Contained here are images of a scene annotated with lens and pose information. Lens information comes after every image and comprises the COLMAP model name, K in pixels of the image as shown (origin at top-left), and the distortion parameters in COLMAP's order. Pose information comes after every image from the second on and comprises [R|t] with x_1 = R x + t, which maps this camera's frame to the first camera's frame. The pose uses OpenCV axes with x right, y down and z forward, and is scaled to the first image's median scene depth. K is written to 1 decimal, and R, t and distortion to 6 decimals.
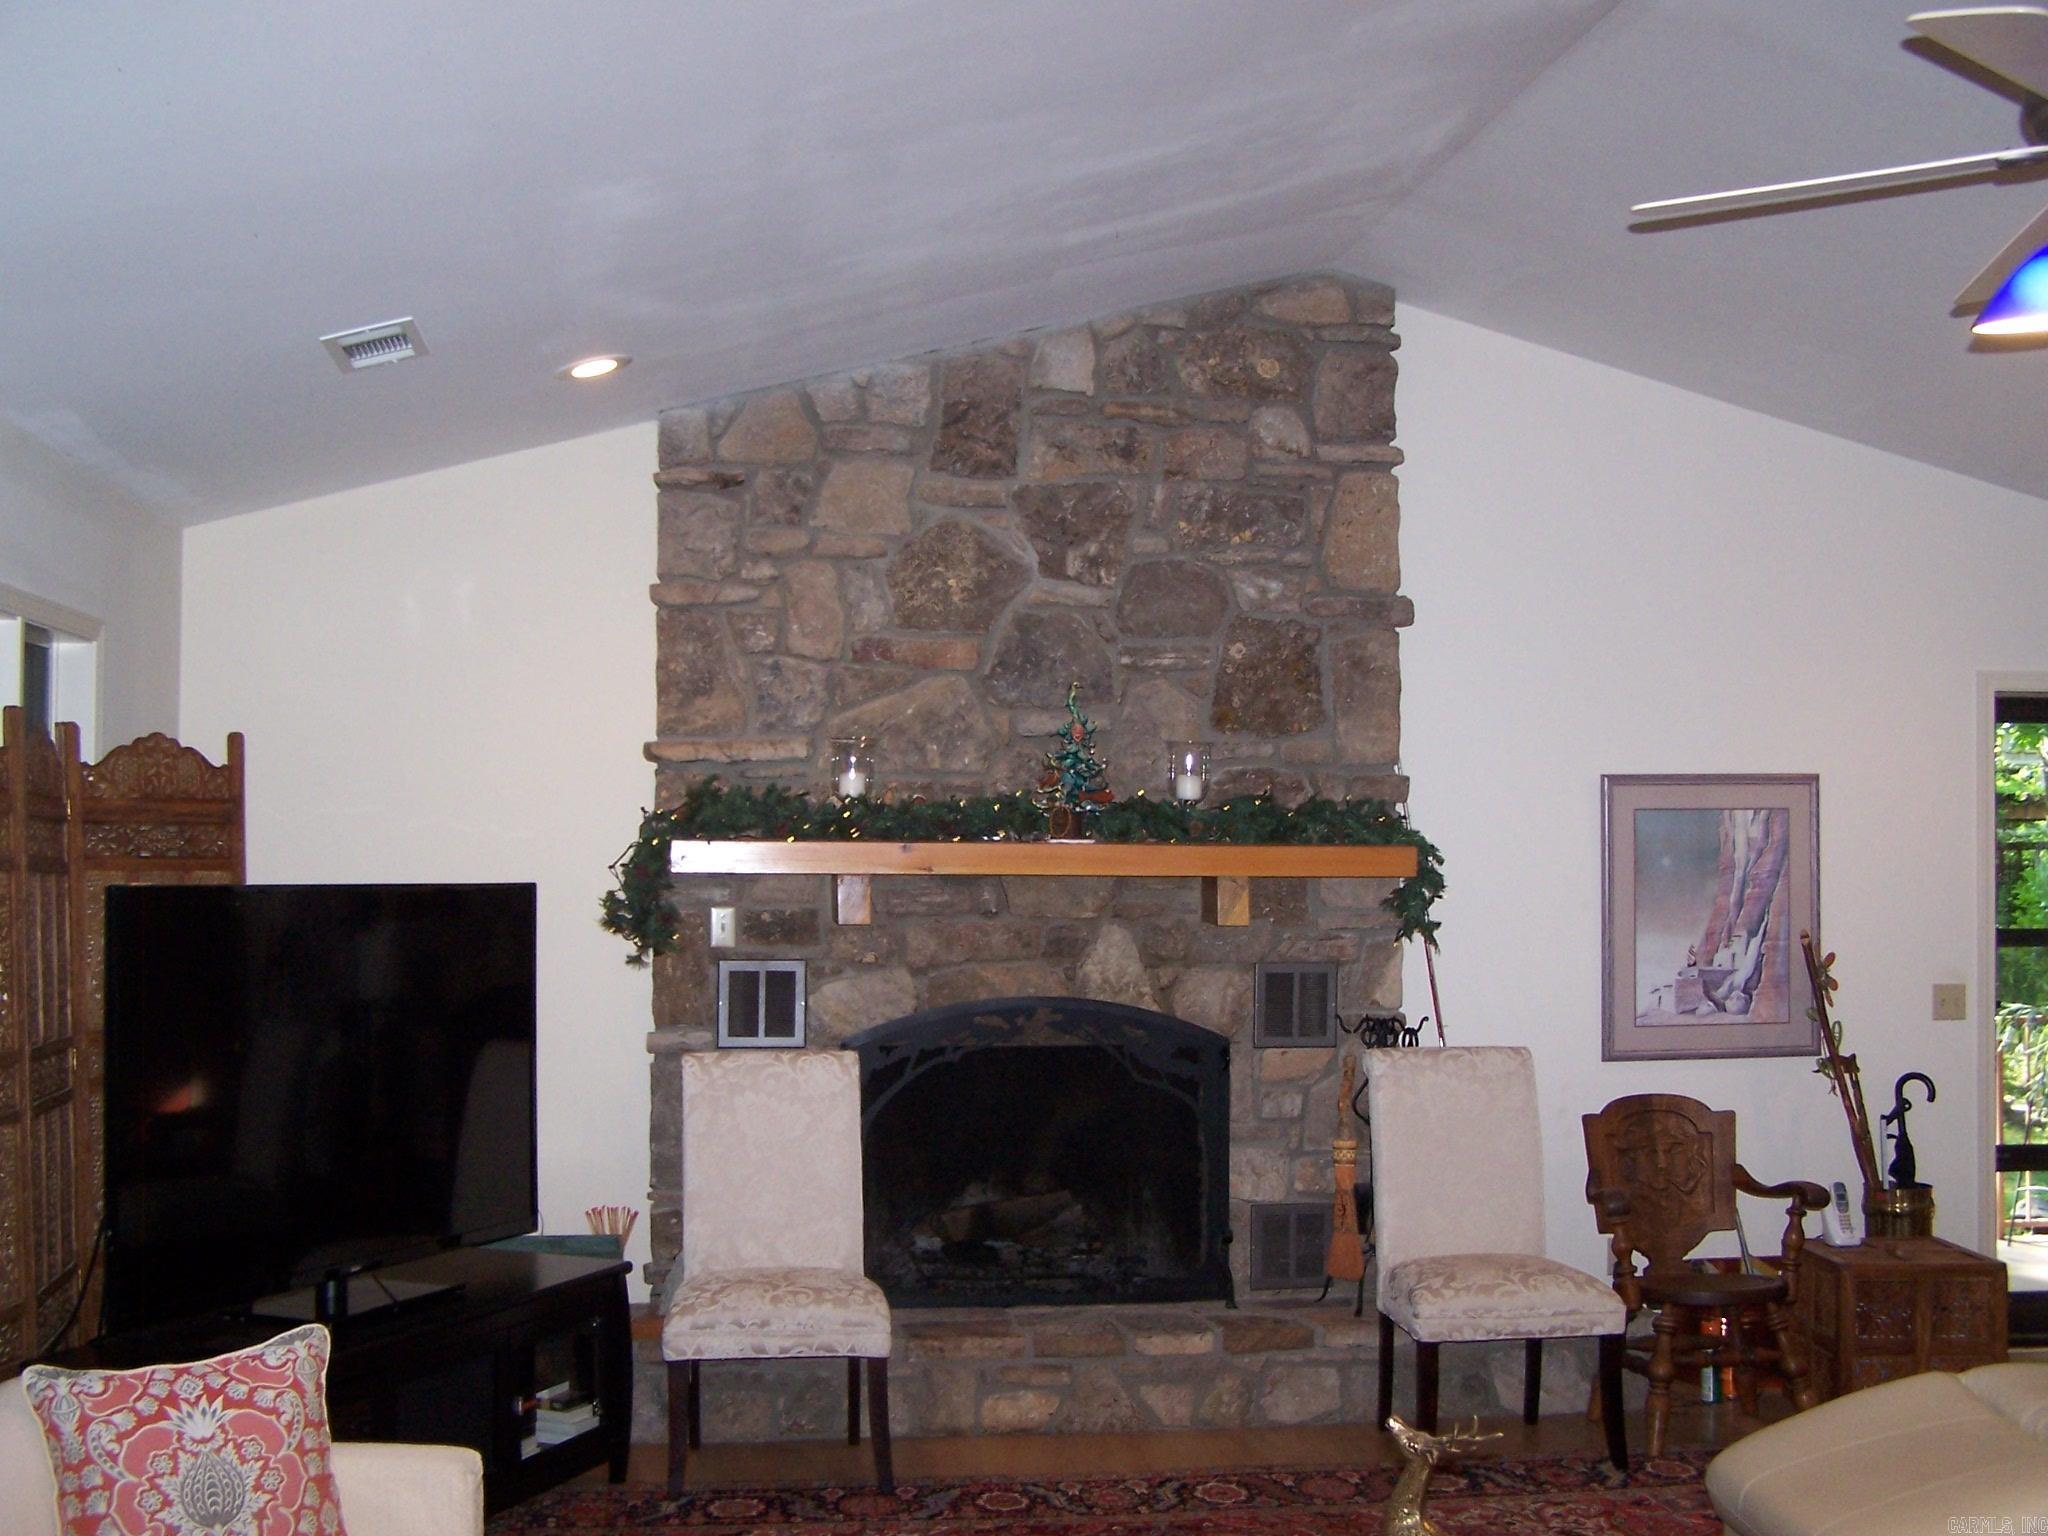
lens RADIAL K [[2338.6, 0, 1068.2], [0, 2338.6, 720.4], [0, 0, 1]] dist [-0.108838, 0.000000]
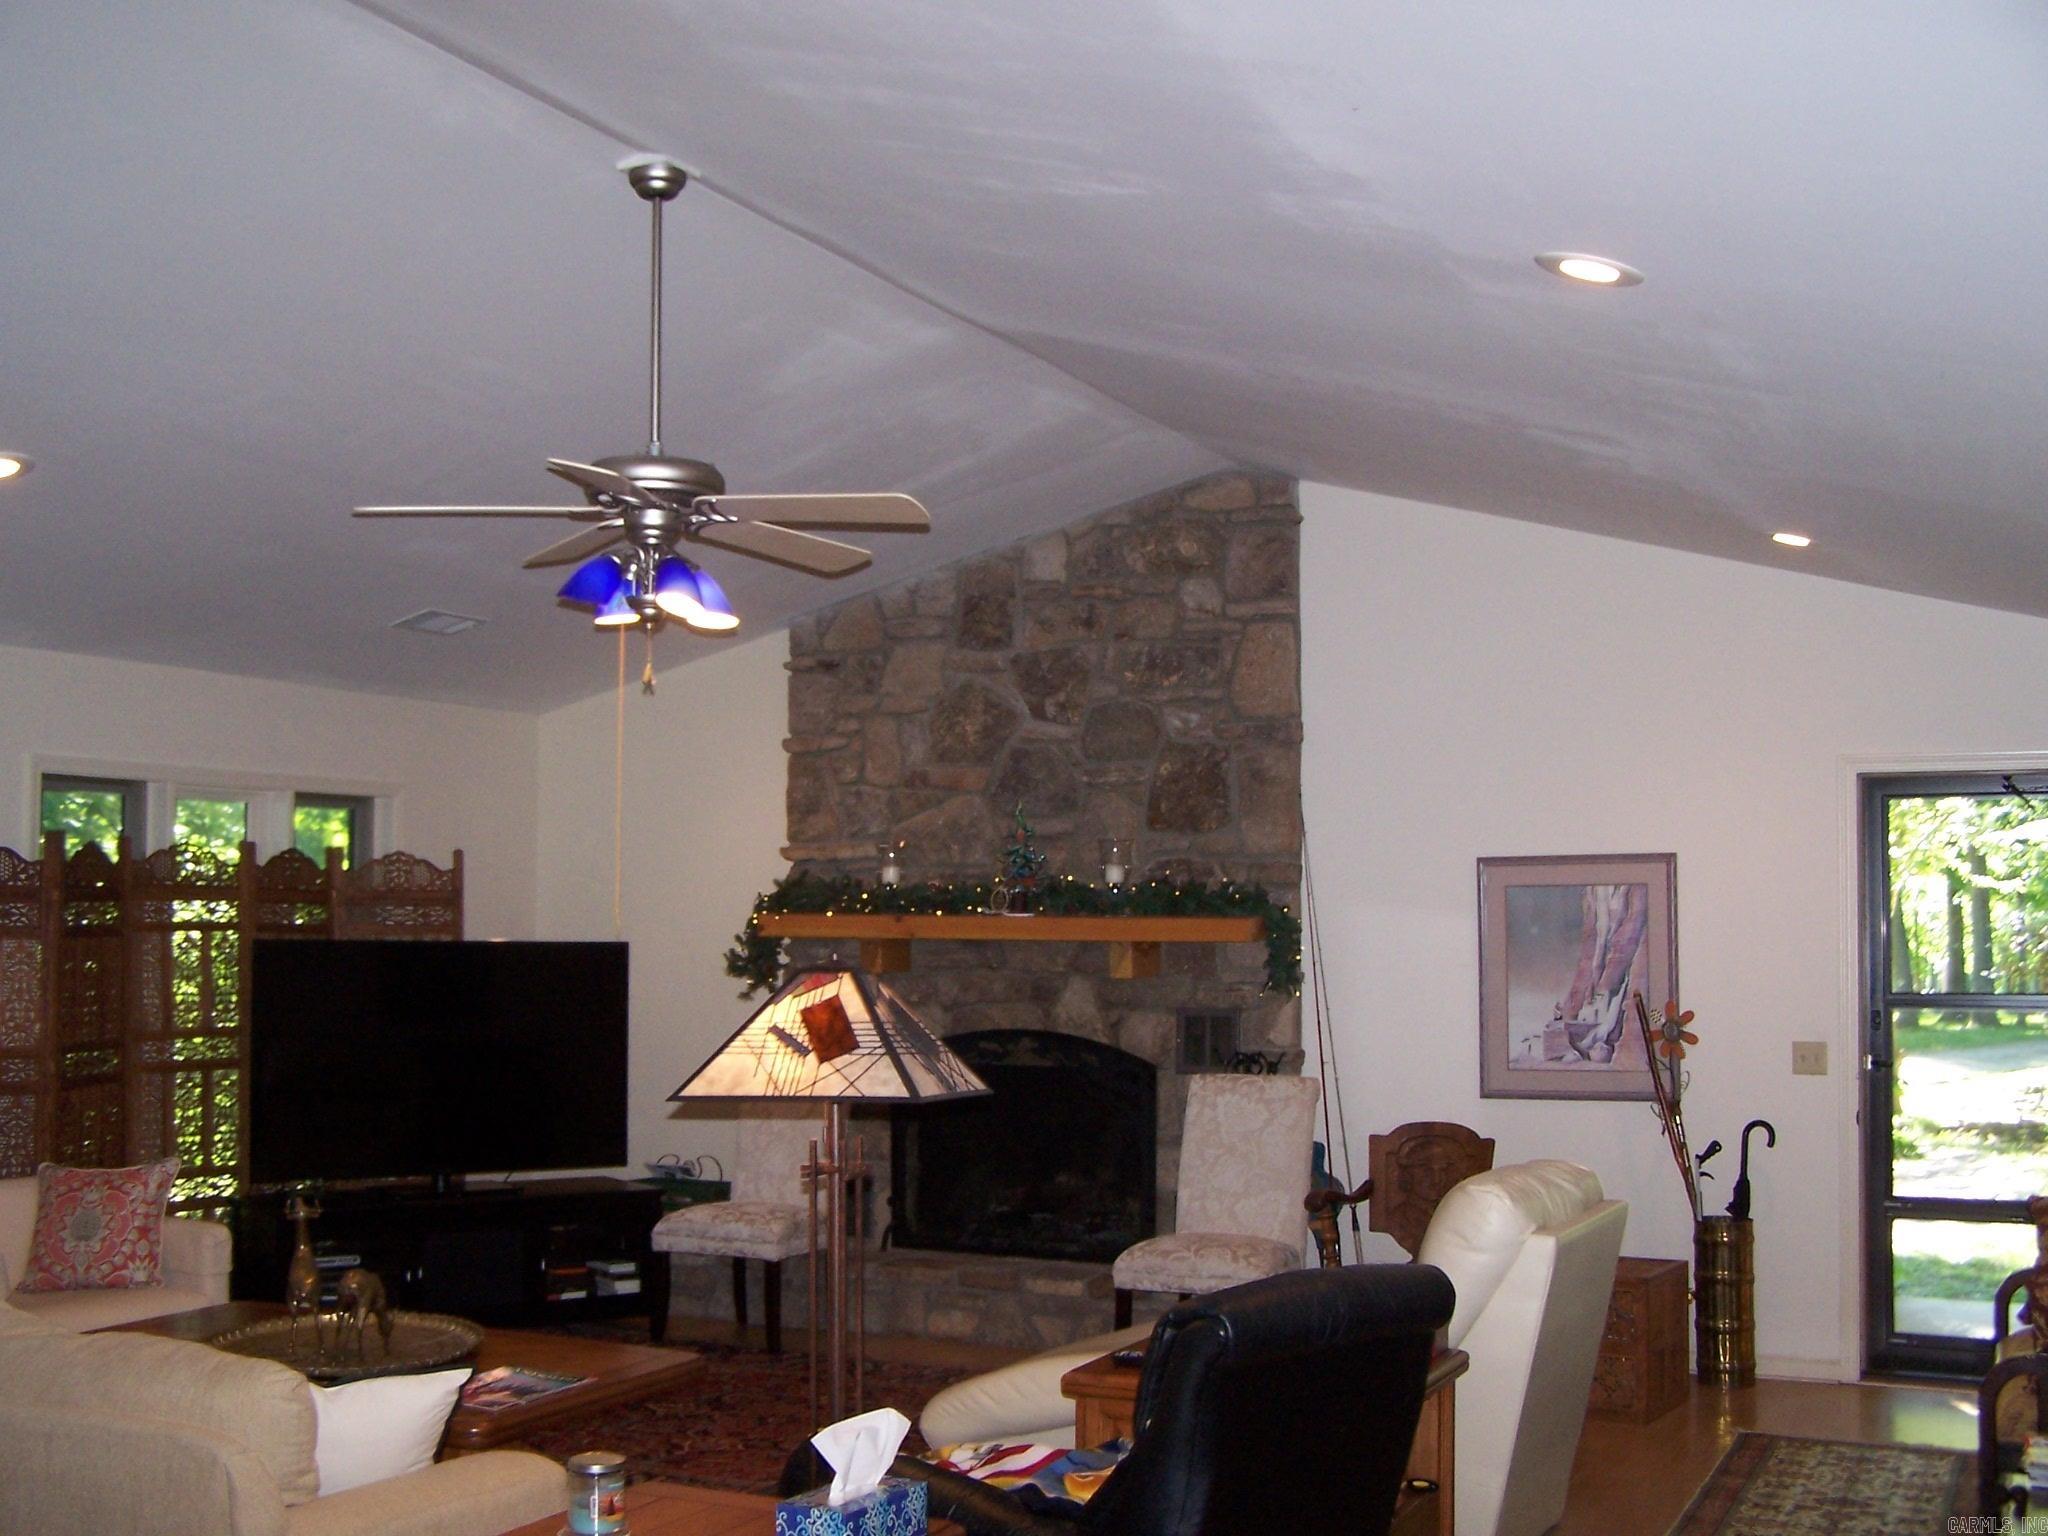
lens RADIAL K [[2278.2, 0, 1026.2], [0, 2278.2, 751.7], [0, 0, 1]] dist [-0.077327, 0.000000]
pose [[0.843750, -0.041530, -0.535128, 0.695743], [0.030124, 0.999095, -0.030040, -0.003192], [0.535891, 0.009226, 0.844237, -0.118295]]
